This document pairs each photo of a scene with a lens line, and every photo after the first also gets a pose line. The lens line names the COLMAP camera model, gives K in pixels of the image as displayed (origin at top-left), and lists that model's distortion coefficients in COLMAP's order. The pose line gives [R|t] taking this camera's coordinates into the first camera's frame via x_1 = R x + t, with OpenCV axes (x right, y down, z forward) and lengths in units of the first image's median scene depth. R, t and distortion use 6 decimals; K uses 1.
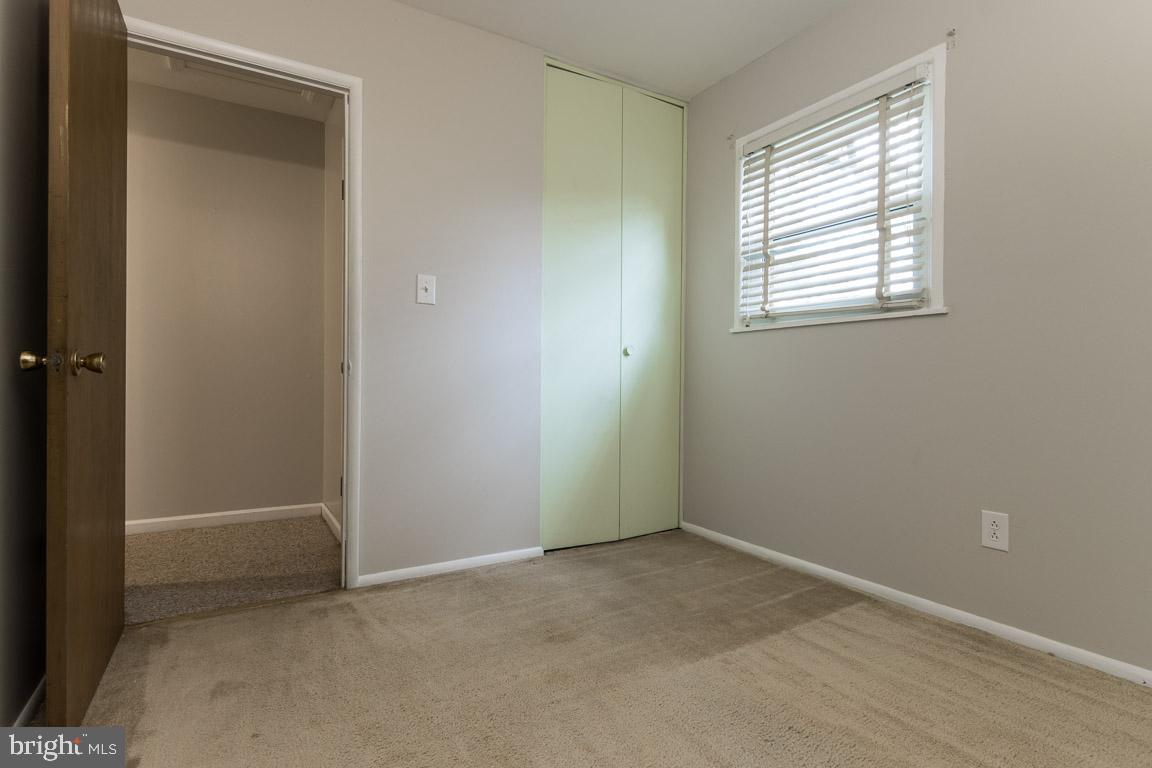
lens RADIAL K [[588.5, 0, 571.5], [0, 588.5, 378.9], [0, 0, 1]] dist [0.019927, -0.011392]
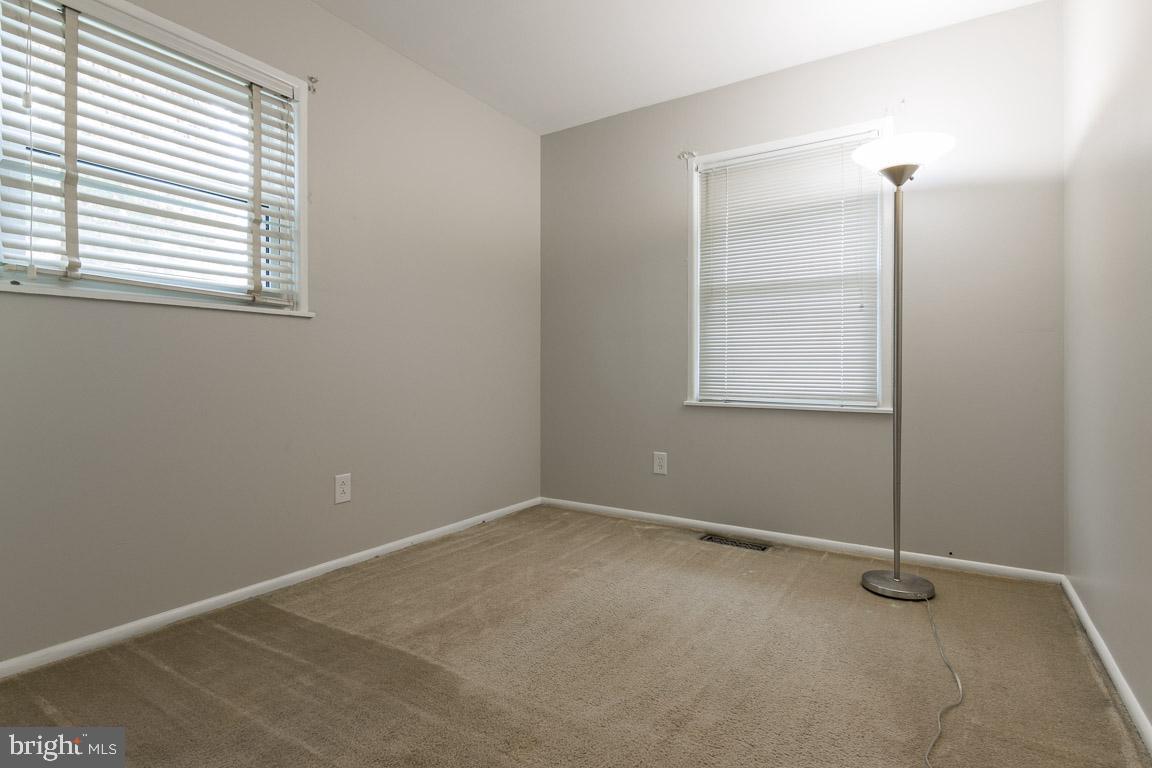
lens RADIAL K [[588.5, 0, 570.5], [0, 588.5, 382.4], [0, 0, 1]] dist [0.019927, -0.011392]
pose [[-0.455835, -0.015300, 0.889933, -0.599532], [0.002419, 0.999827, 0.018429, -0.003052], [-0.890061, 0.010554, -0.455720, 1.006713]]
